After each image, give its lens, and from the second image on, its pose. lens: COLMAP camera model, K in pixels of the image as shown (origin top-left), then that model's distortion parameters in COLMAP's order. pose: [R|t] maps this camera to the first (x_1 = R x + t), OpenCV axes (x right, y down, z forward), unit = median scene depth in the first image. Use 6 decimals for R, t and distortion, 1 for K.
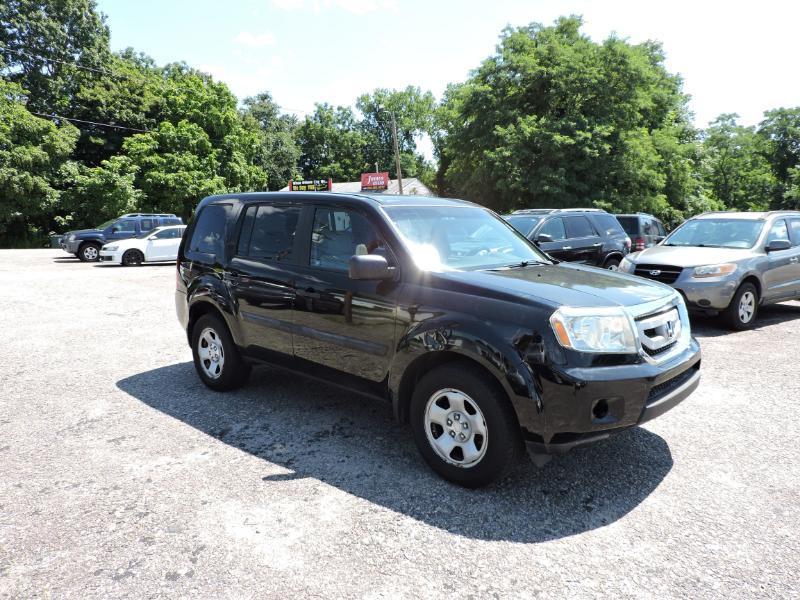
lens RADIAL K [[564.7, 0, 404.2], [0, 564.7, 300.9], [0, 0, 1]] dist [-0.017884, -0.003811]
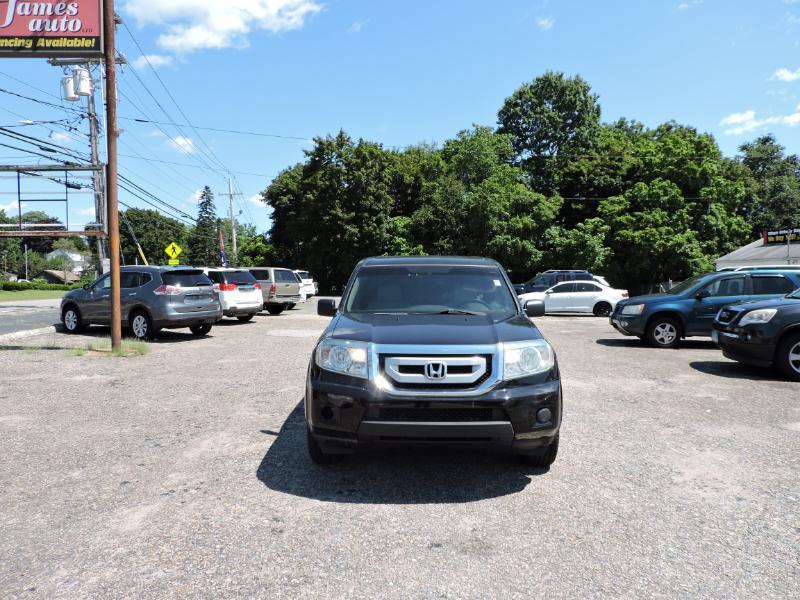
lens RADIAL K [[564.7, 0, 404.2], [0, 564.7, 300.9], [0, 0, 1]] dist [-0.017884, -0.003811]
pose [[0.657645, 0.029175, -0.752763, 0.085996], [-0.101428, 0.993580, -0.050103, -0.002469], [0.746469, 0.109301, 0.656382, 0.009896]]
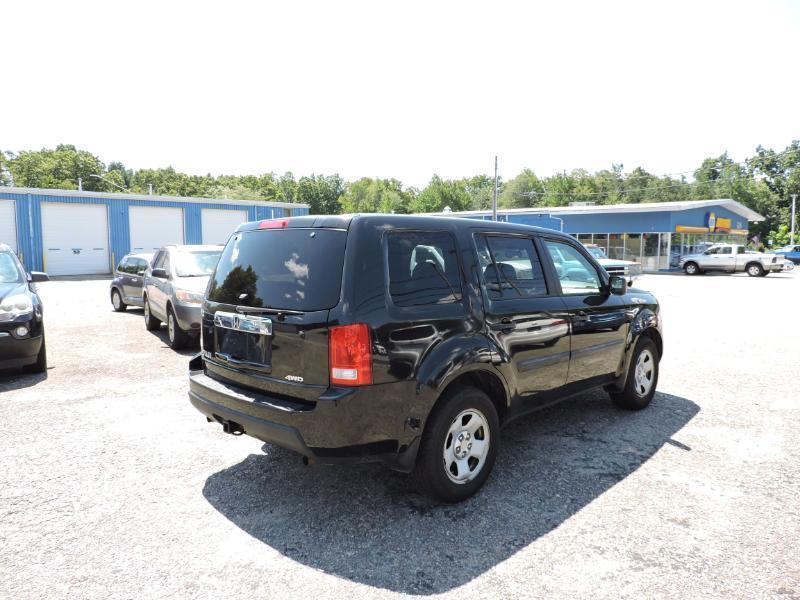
lens RADIAL K [[554.5, 0, 400.0], [0, 554.5, 300.0], [0, 0, 1]] dist [-0.018916, -0.002574]
pose [[0.047885, -0.087555, 0.995008, -0.101018], [0.143682, 0.986395, 0.079883, -0.014995], [-0.988465, 0.139140, 0.059814, 0.102001]]
